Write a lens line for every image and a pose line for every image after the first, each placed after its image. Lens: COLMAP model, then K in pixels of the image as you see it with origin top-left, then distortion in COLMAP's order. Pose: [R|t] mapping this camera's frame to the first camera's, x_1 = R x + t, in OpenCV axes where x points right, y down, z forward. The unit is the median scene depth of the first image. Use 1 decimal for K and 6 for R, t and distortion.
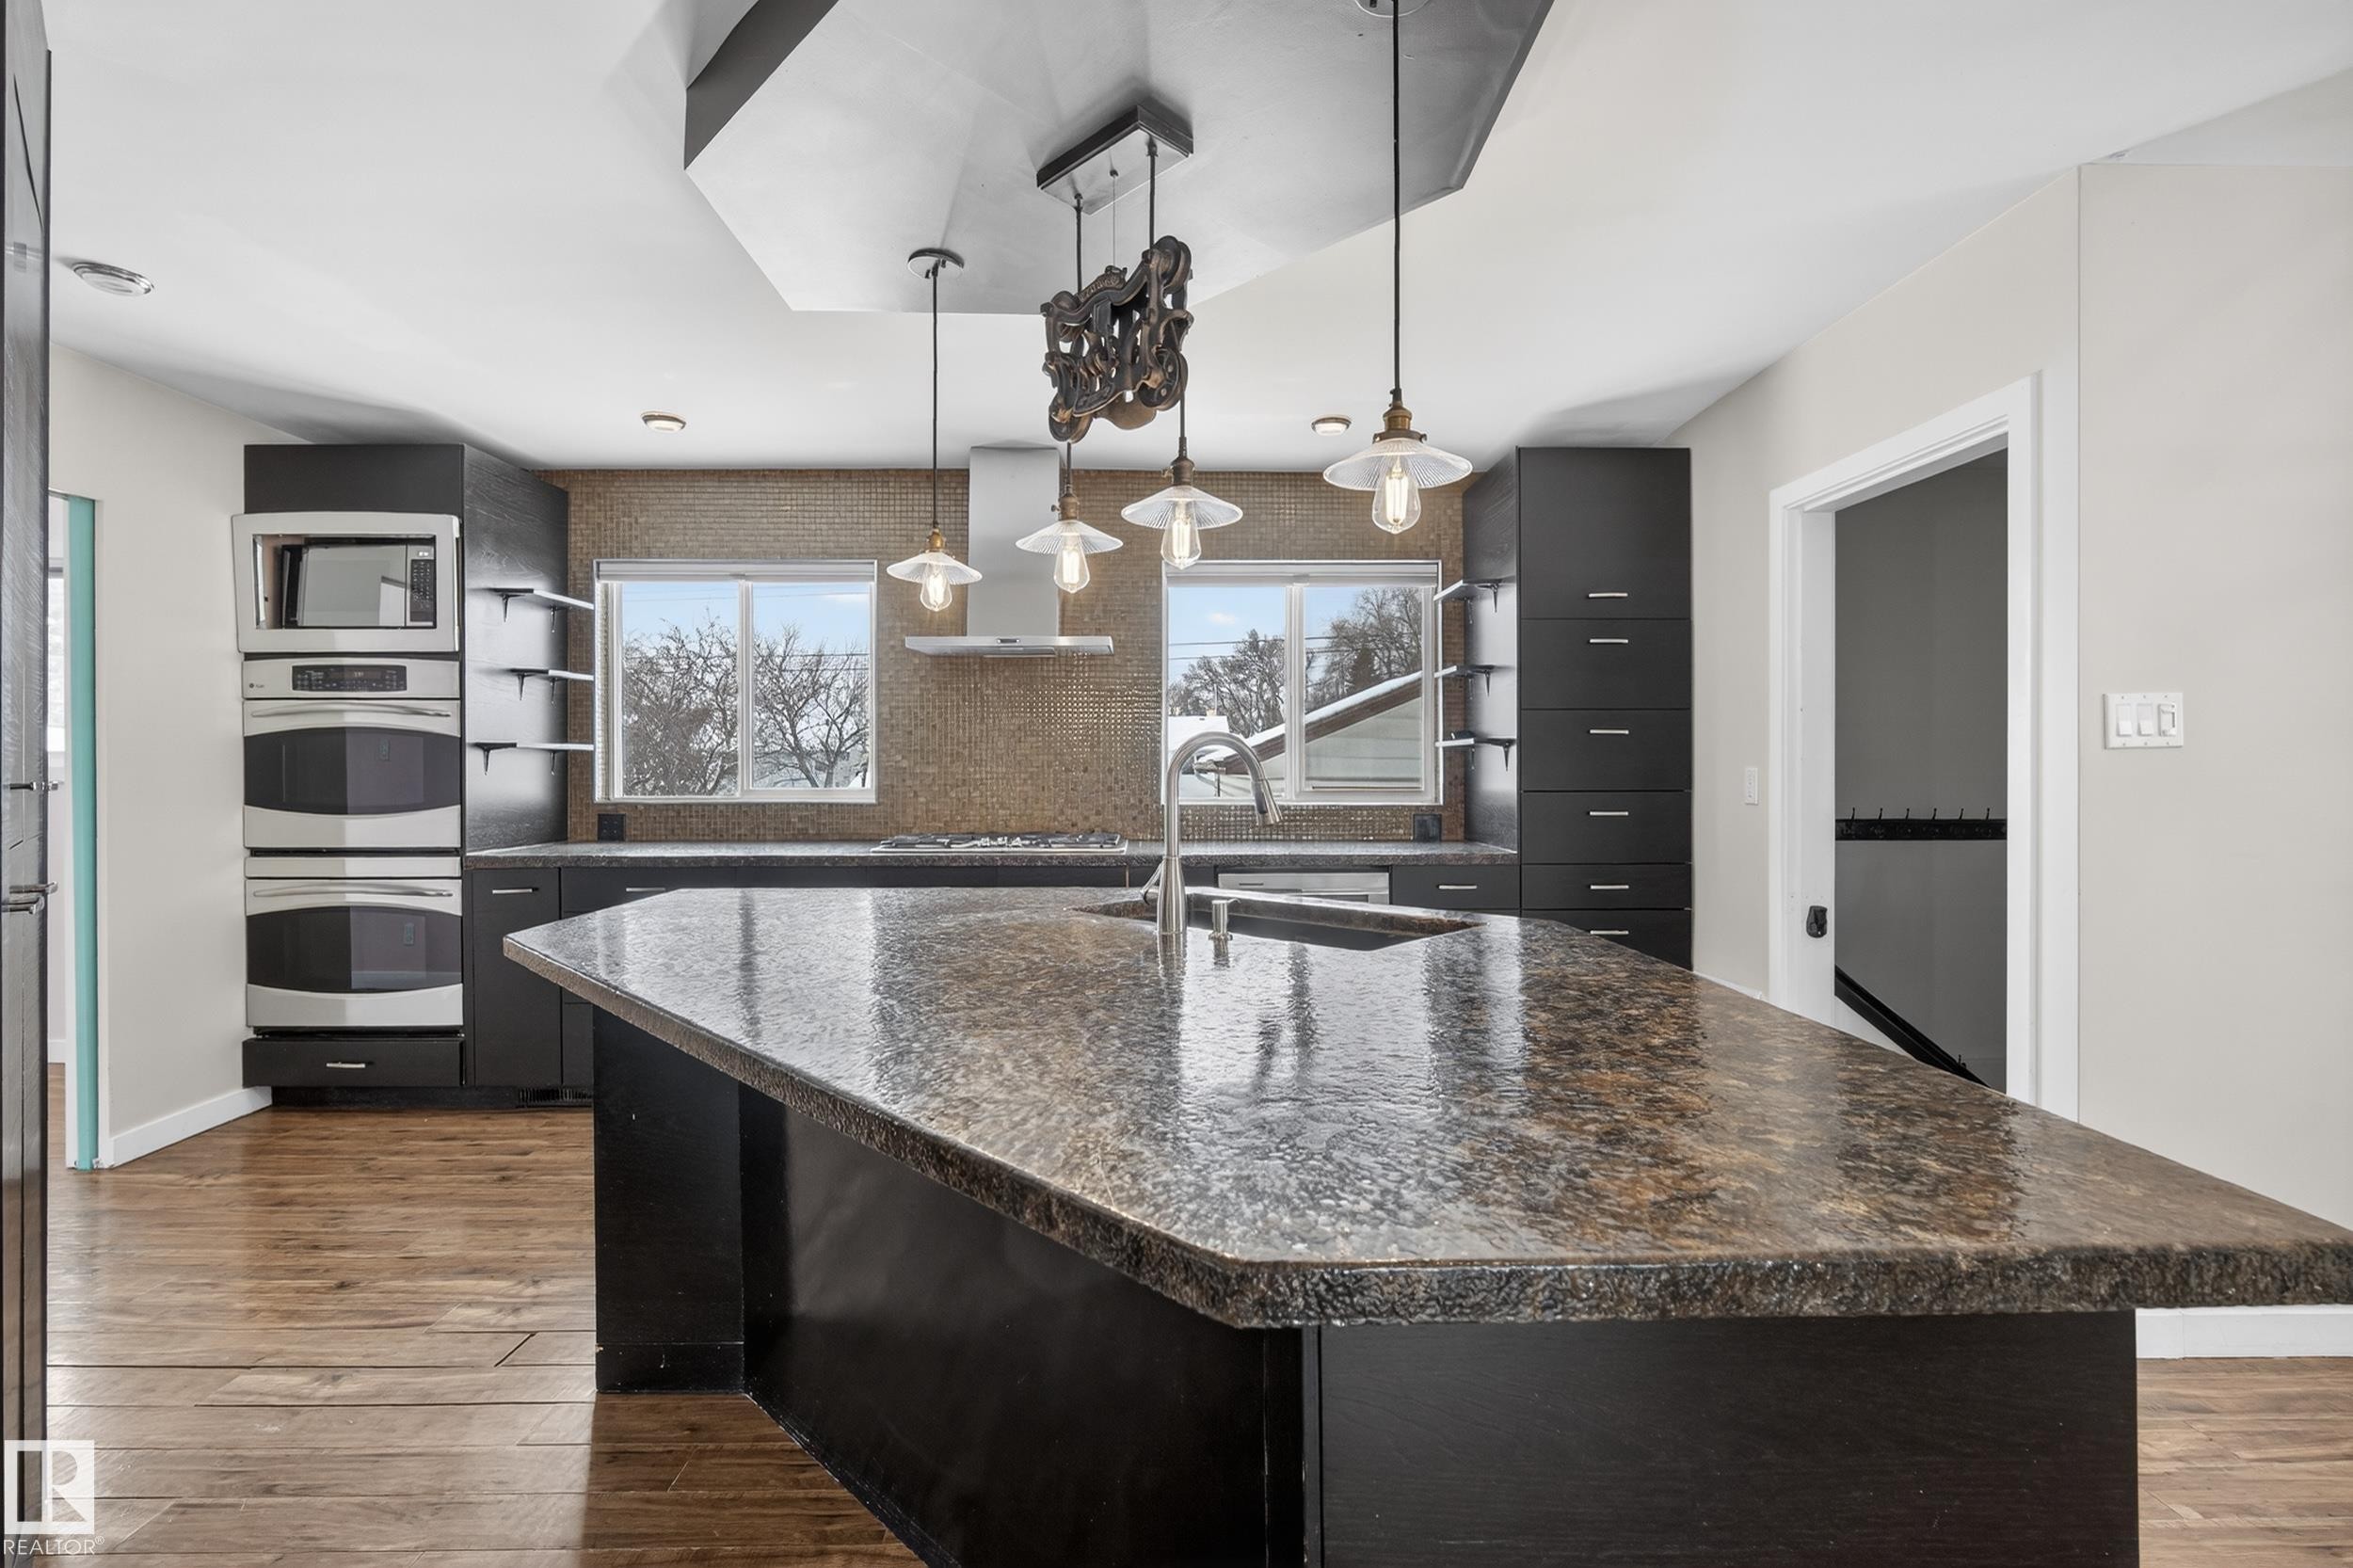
lens RADIAL K [[1031.7, 0, 1177.2], [0, 1031.7, 770.8], [0, 0, 1]] dist [-0.007737, 0.001006]
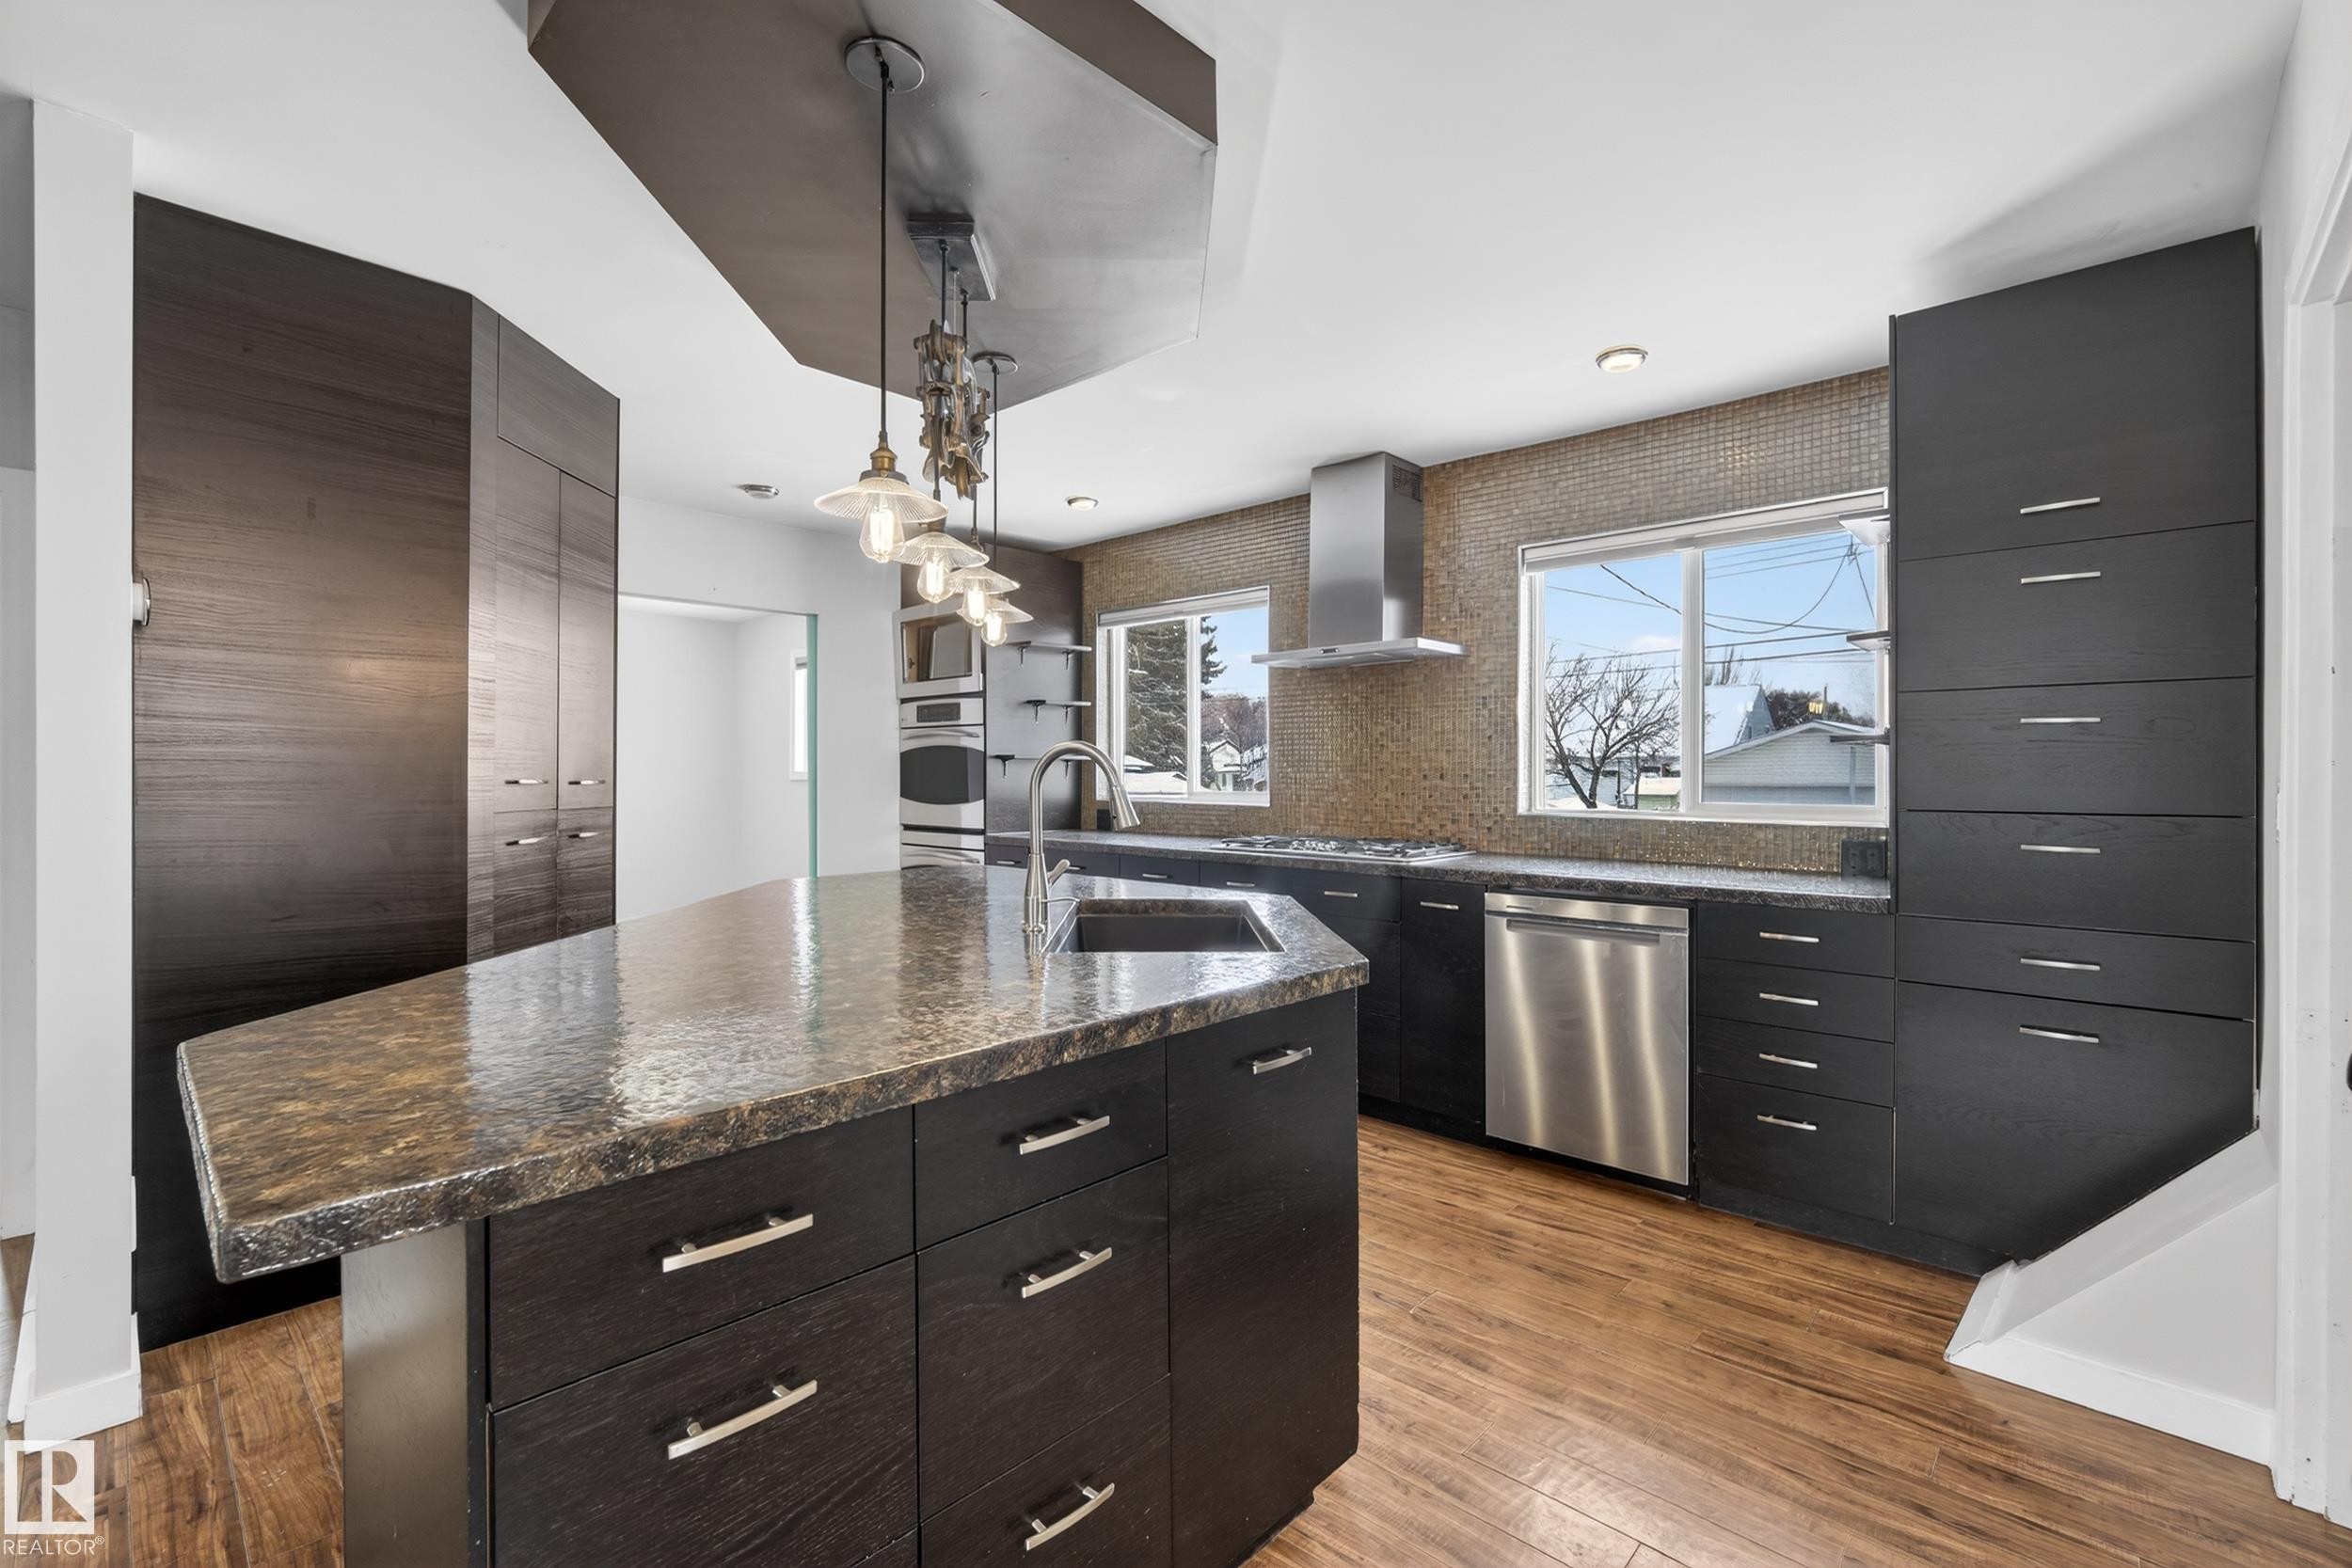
lens RADIAL K [[1031.1, 0, 1180.3], [0, 1031.1, 774.8], [0, 0, 1]] dist [-0.007737, 0.001006]
pose [[0.715762, 0.003014, -0.698338, 0.473432], [-0.004488, 0.999990, -0.000284, -0.001515], [0.698330, 0.003337, 0.715768, 0.168991]]
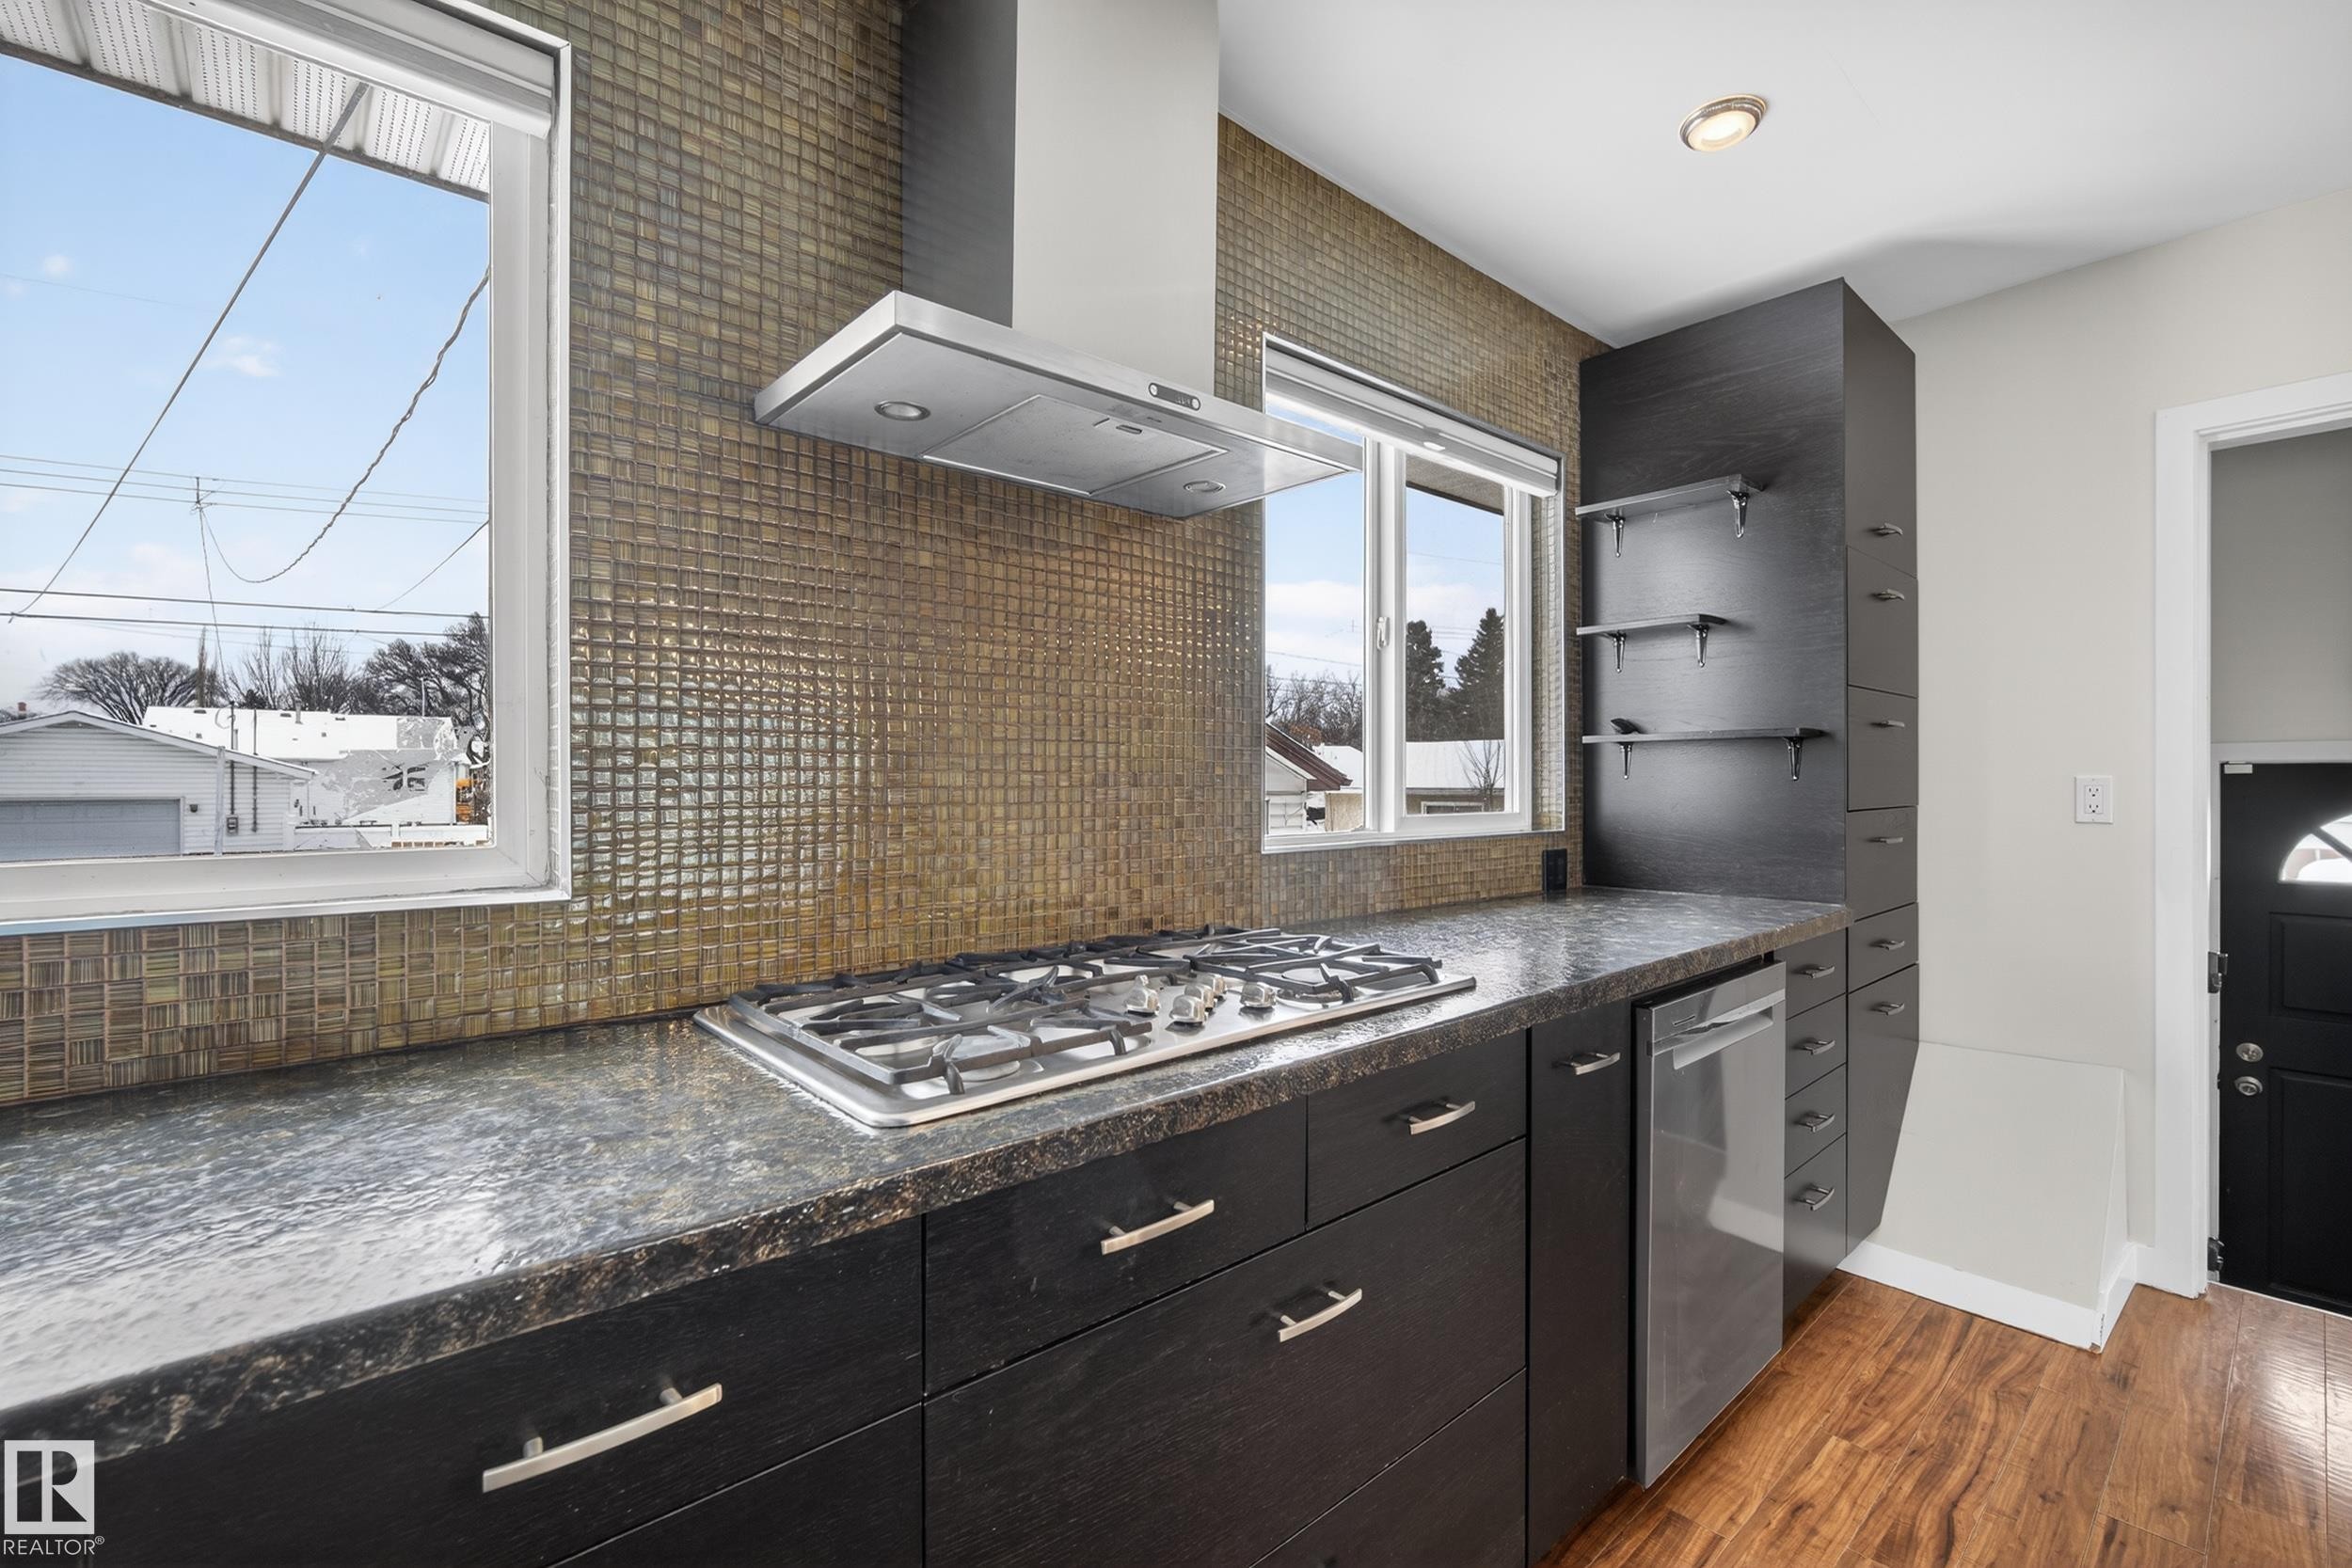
lens RADIAL K [[1031.1, 0, 1175.7], [0, 1031.1, 782.8], [0, 0, 1]] dist [-0.007737, 0.001006]
pose [[0.773113, -0.003373, 0.634260, -0.396514], [0.005215, 0.999986, -0.001039, 0.001846], [-0.634247, 0.004111, 0.773119, 0.784231]]
